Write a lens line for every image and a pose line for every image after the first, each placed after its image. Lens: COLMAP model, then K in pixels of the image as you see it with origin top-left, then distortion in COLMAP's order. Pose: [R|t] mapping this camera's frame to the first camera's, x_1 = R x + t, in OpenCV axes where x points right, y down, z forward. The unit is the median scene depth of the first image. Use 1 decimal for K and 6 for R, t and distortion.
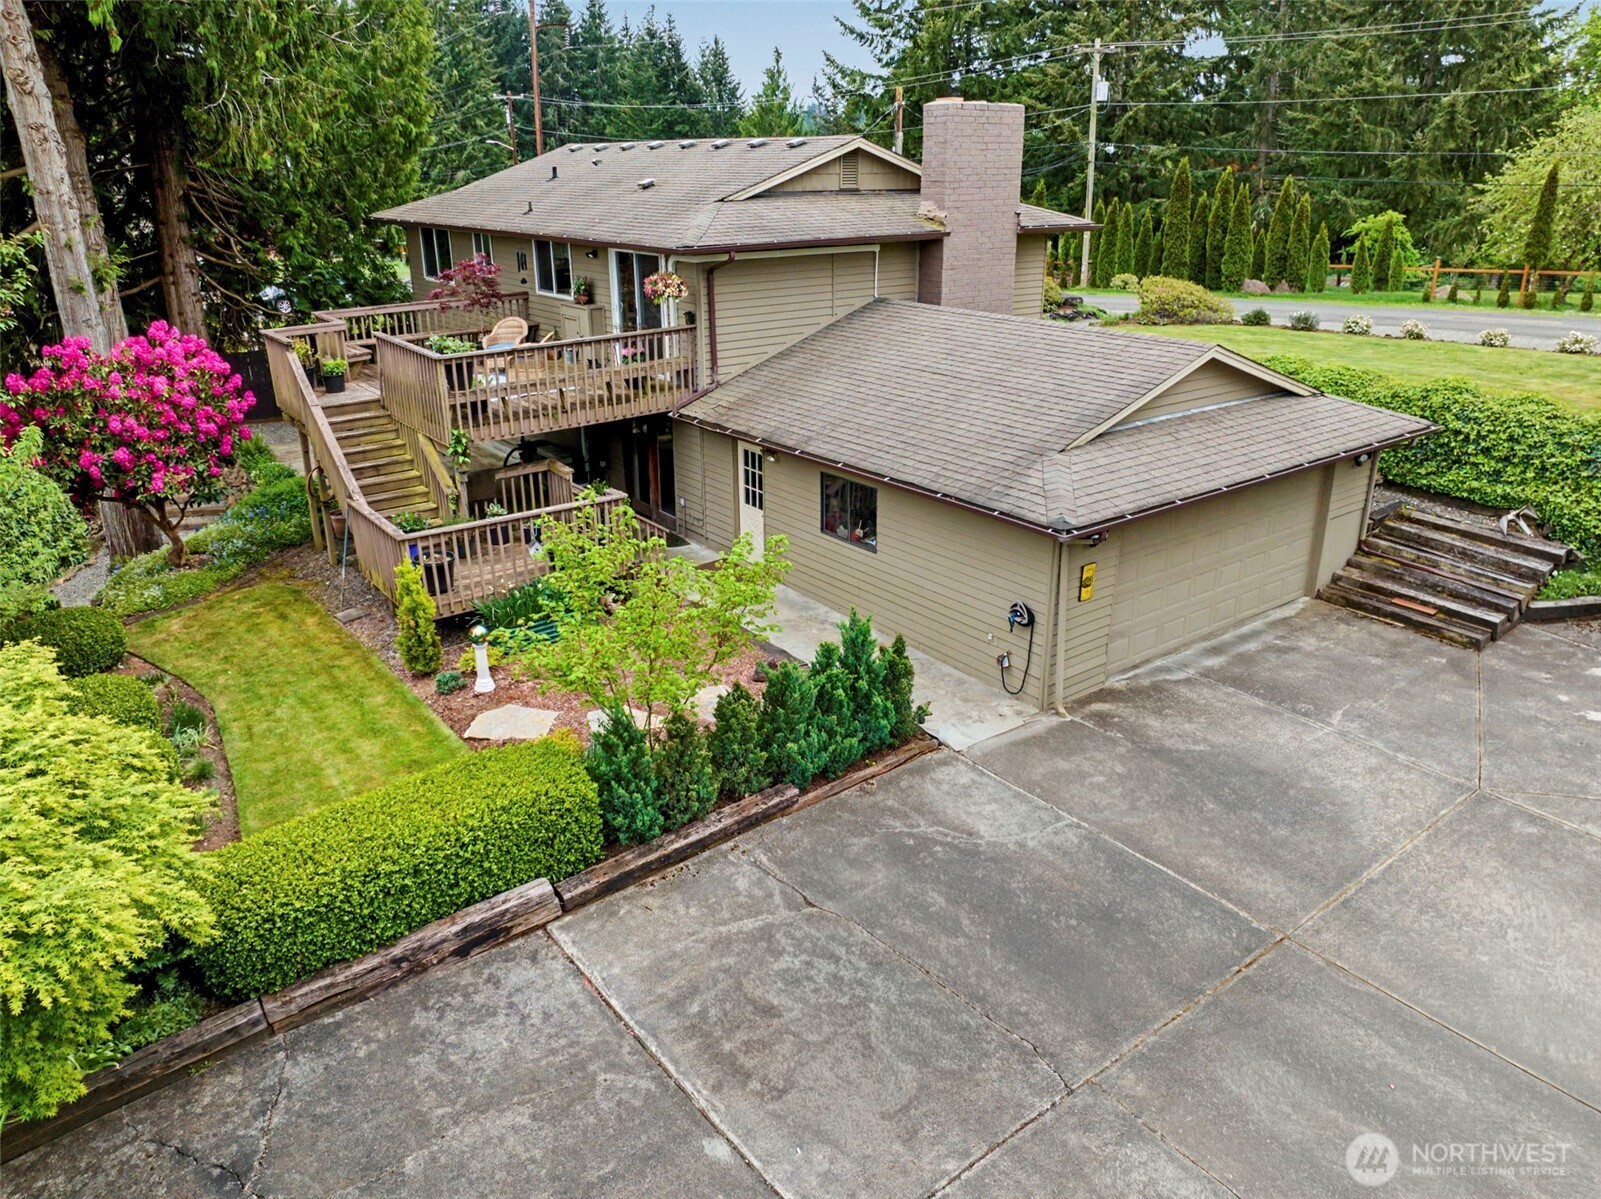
lens RADIAL K [[1109.3, 0, 794.4], [0, 1109.3, 596.6], [0, 0, 1]] dist [-0.066273, 0.025121]
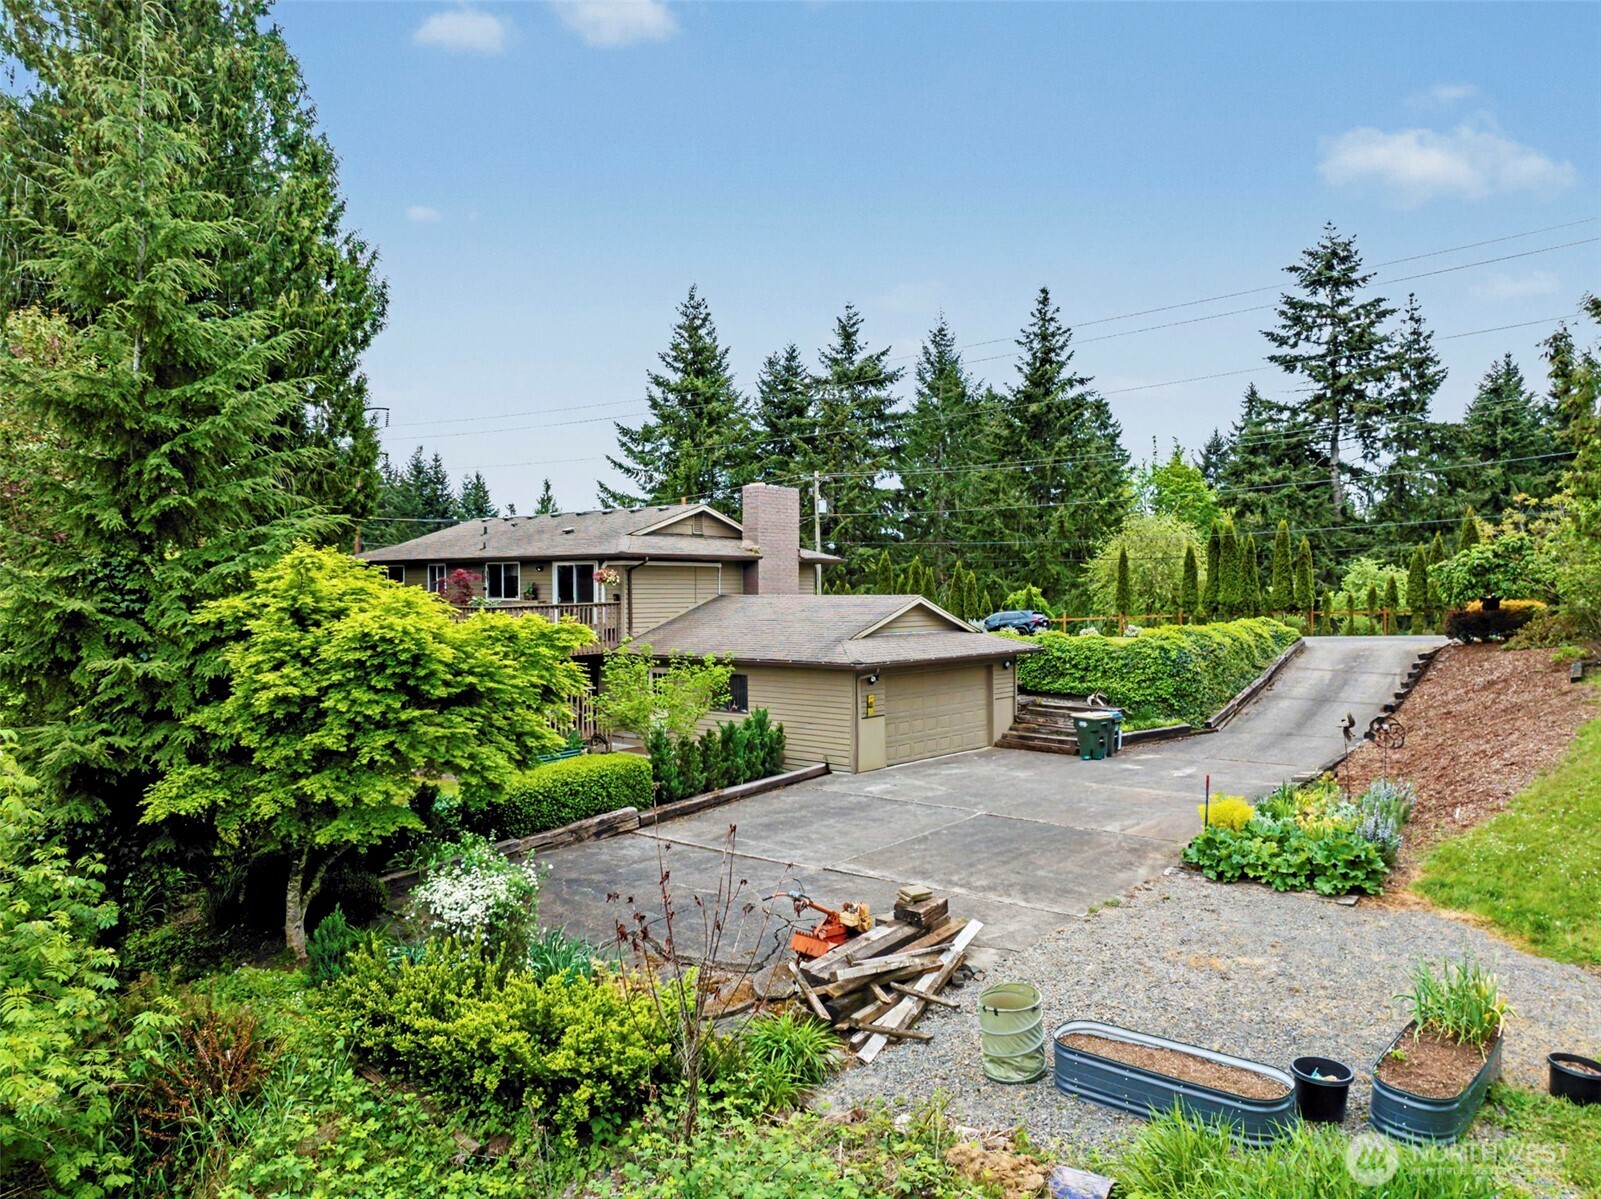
lens RADIAL K [[1109.3, 0, 794.4], [0, 1109.3, 596.6], [0, 0, 1]] dist [-0.066273, 0.025121]
pose [[0.969942, 0.003833, 0.243307, -0.206319], [0.085452, 0.930831, -0.355319, 0.306390], [-0.227839, 0.365429, 0.902525, -0.476205]]
